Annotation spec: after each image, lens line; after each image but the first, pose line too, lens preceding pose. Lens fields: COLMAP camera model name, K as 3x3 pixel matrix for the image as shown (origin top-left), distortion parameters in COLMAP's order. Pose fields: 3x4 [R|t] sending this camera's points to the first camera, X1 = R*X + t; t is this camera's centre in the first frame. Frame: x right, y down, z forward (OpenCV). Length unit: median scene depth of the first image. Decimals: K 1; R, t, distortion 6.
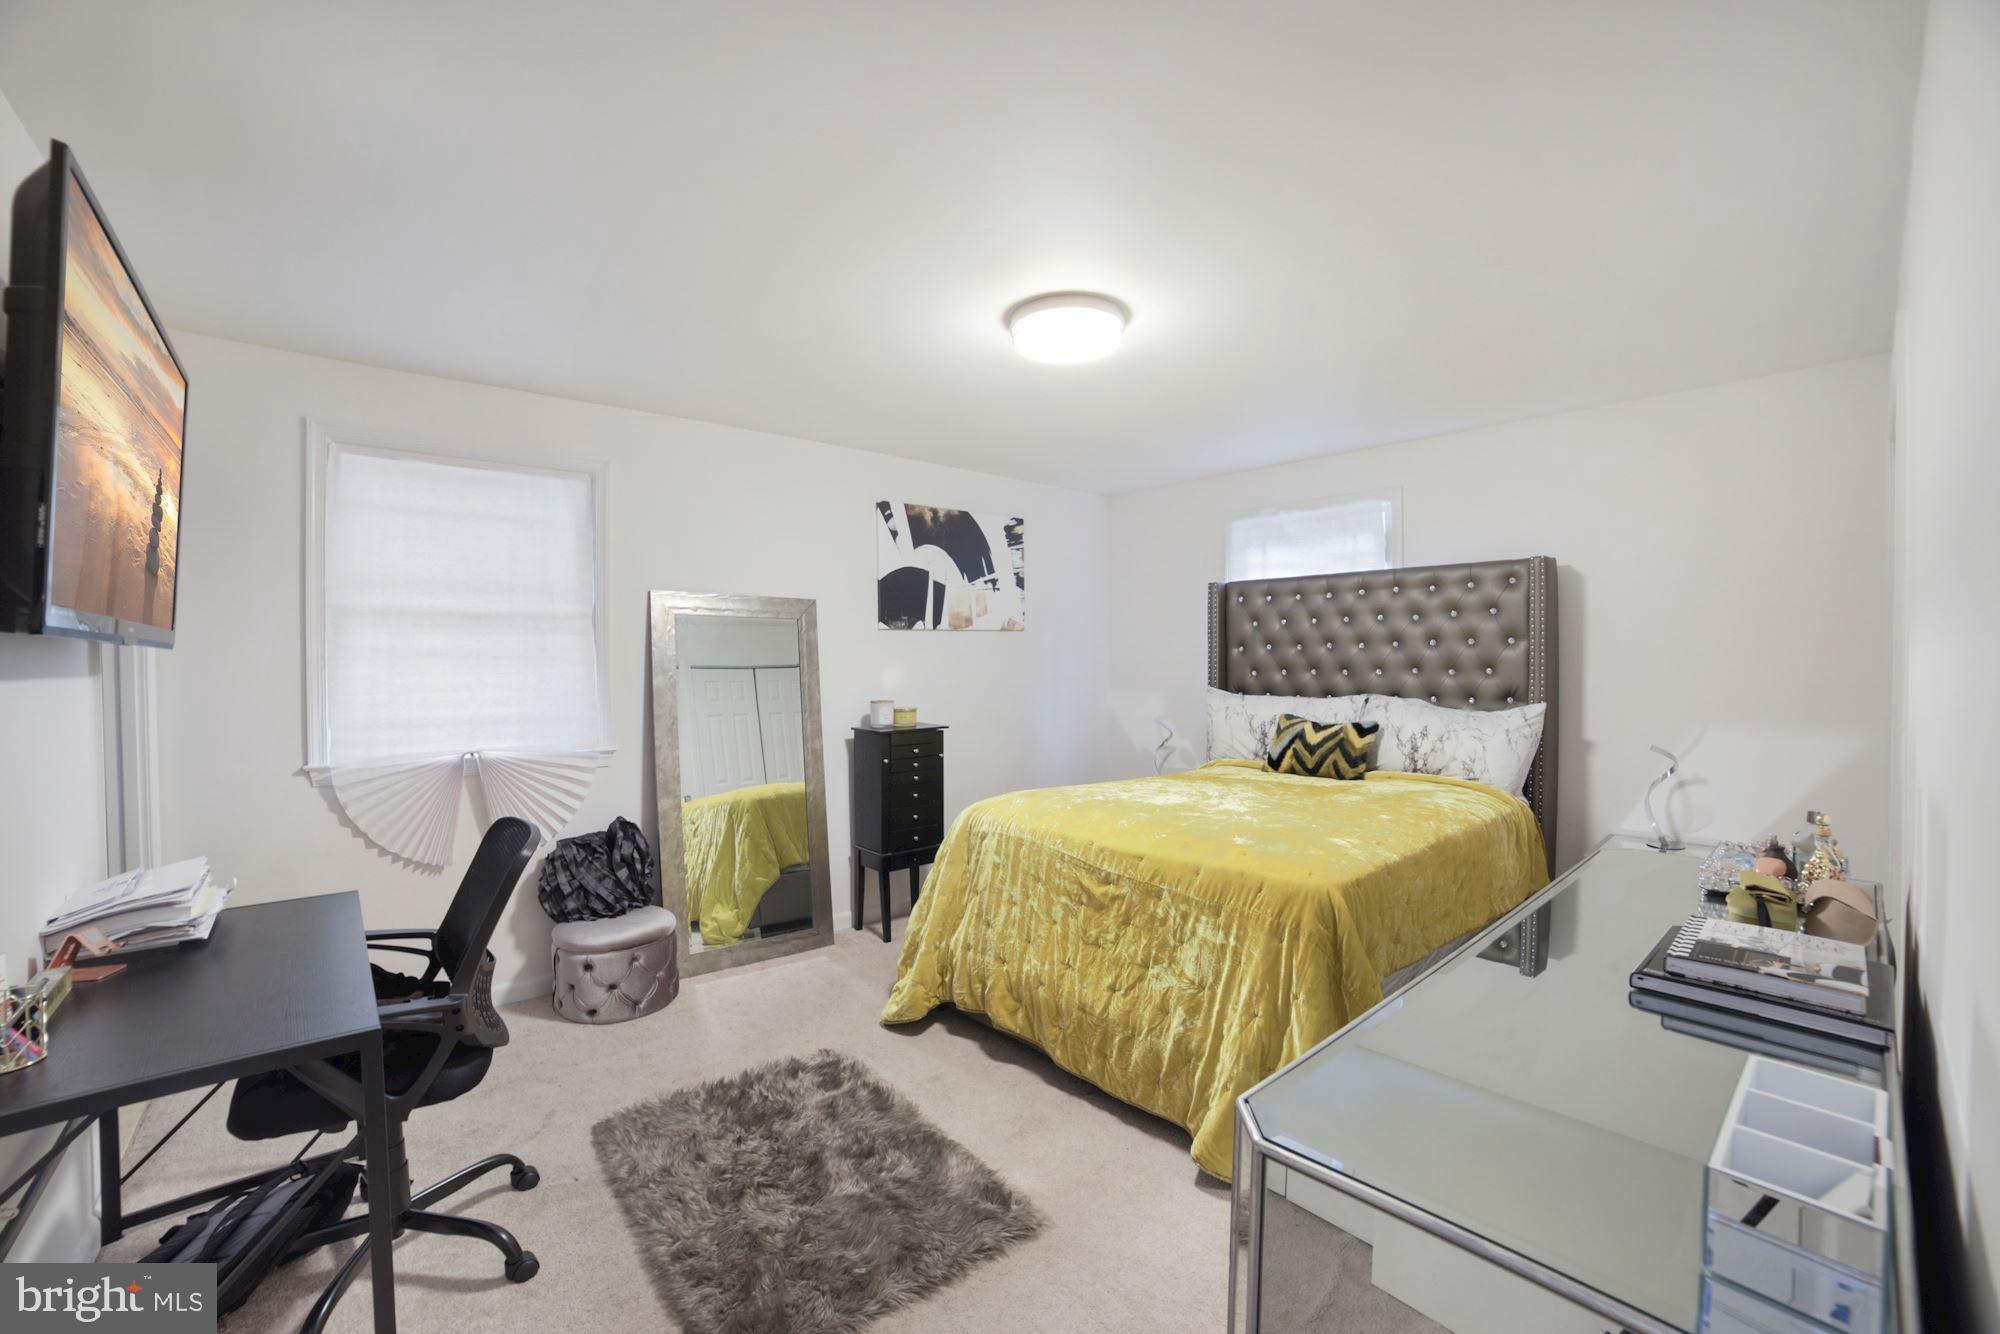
lens RADIAL K [[838.6, 0, 990.2], [0, 838.6, 660.2], [0, 0, 1]] dist [-0.090416, 0.029245]
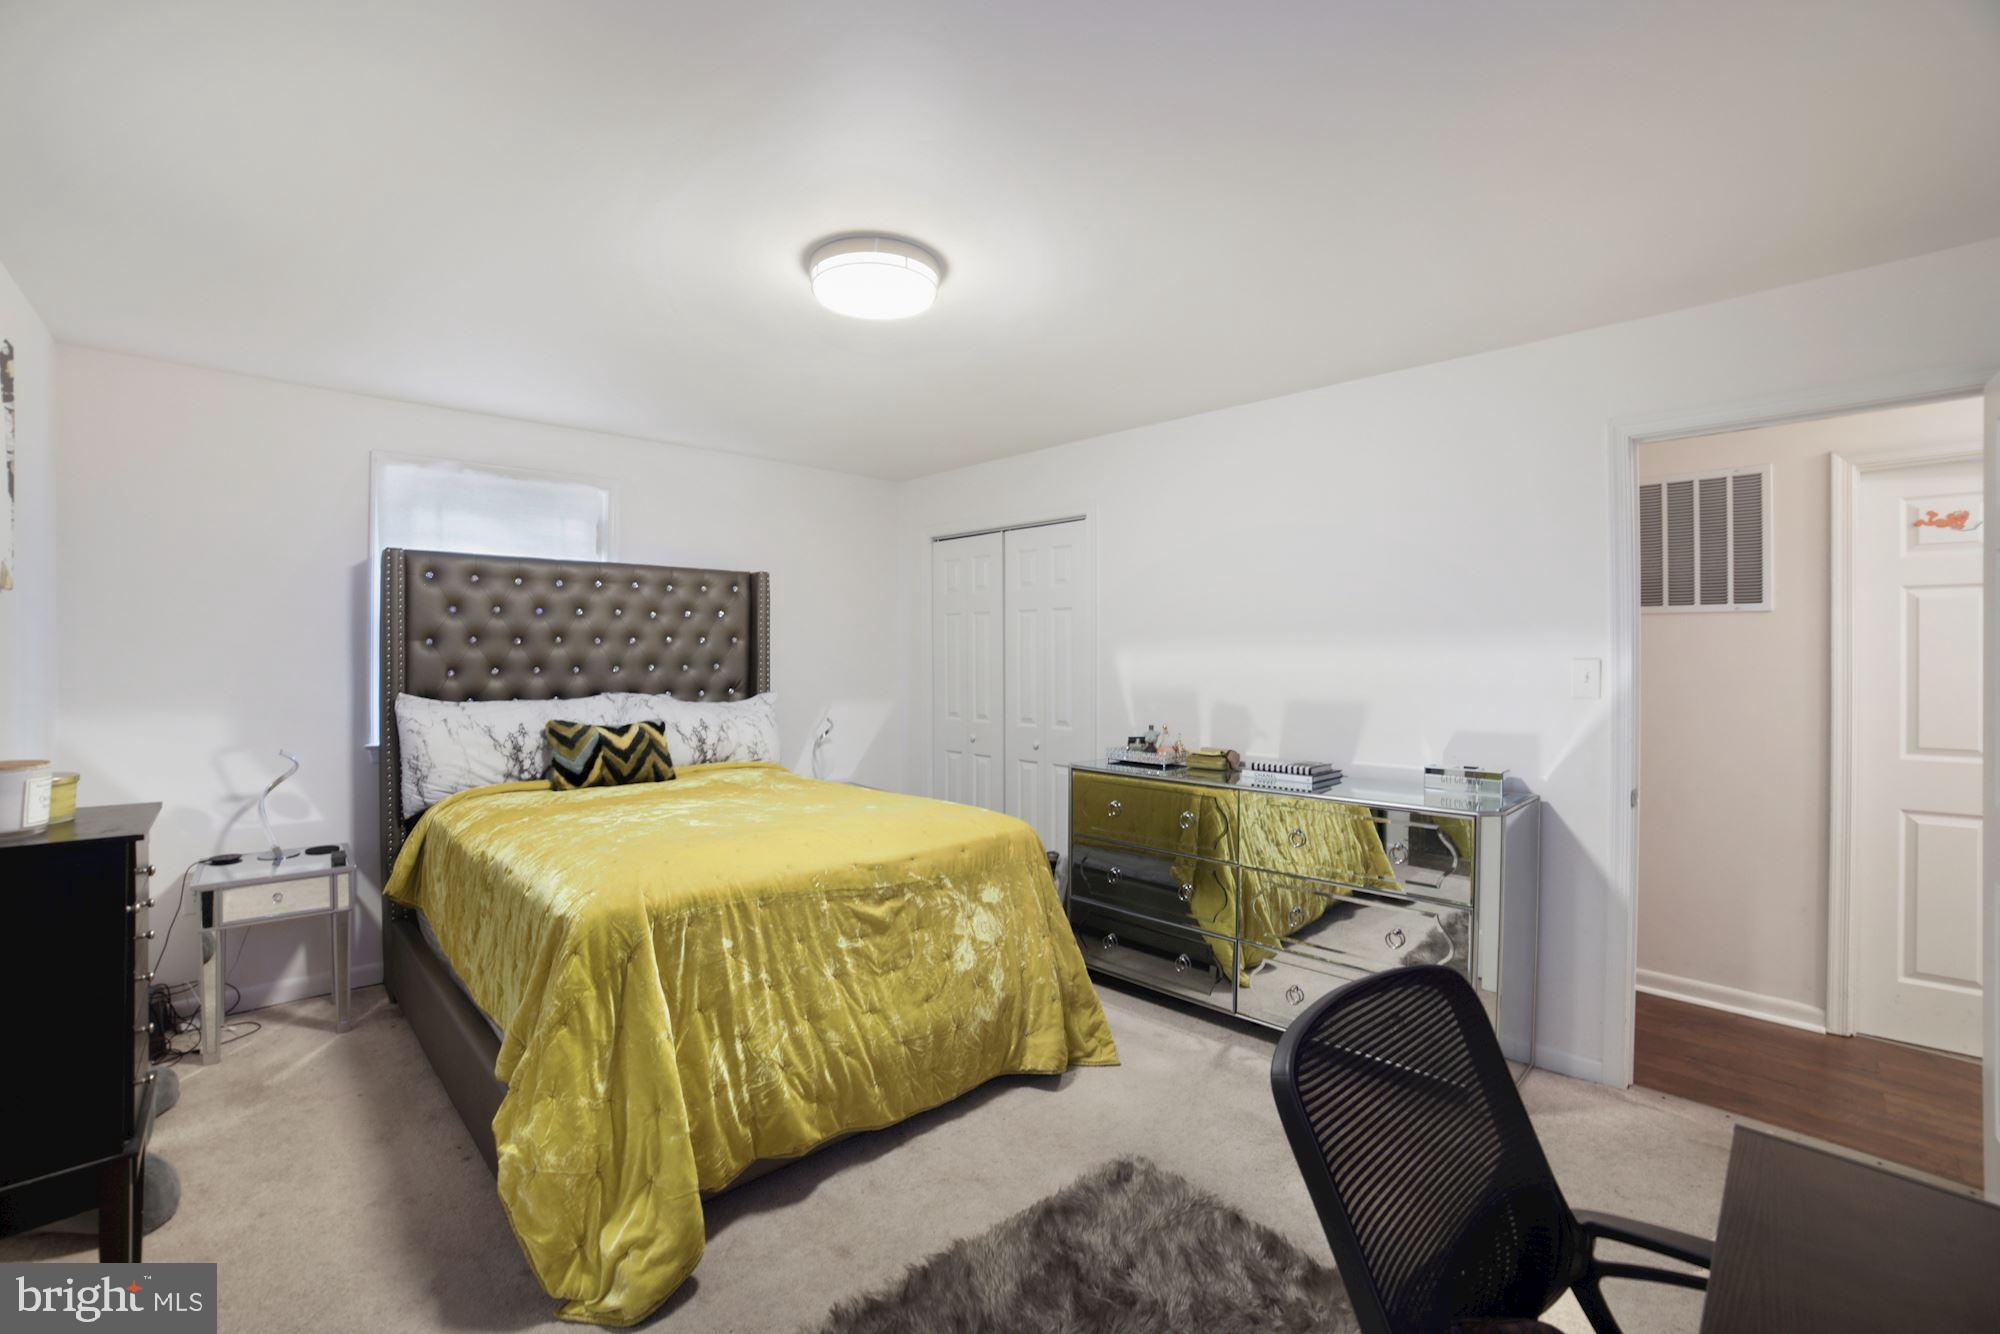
lens RADIAL K [[838.6, 0, 990.2], [0, 838.6, 660.2], [0, 0, 1]] dist [-0.090416, 0.029245]
pose [[-0.031857, 0.000373, 0.999492, -0.528507], [0.001130, 0.999999, -0.000337, 0.004744], [-0.999492, 0.001119, -0.031857, 0.626920]]
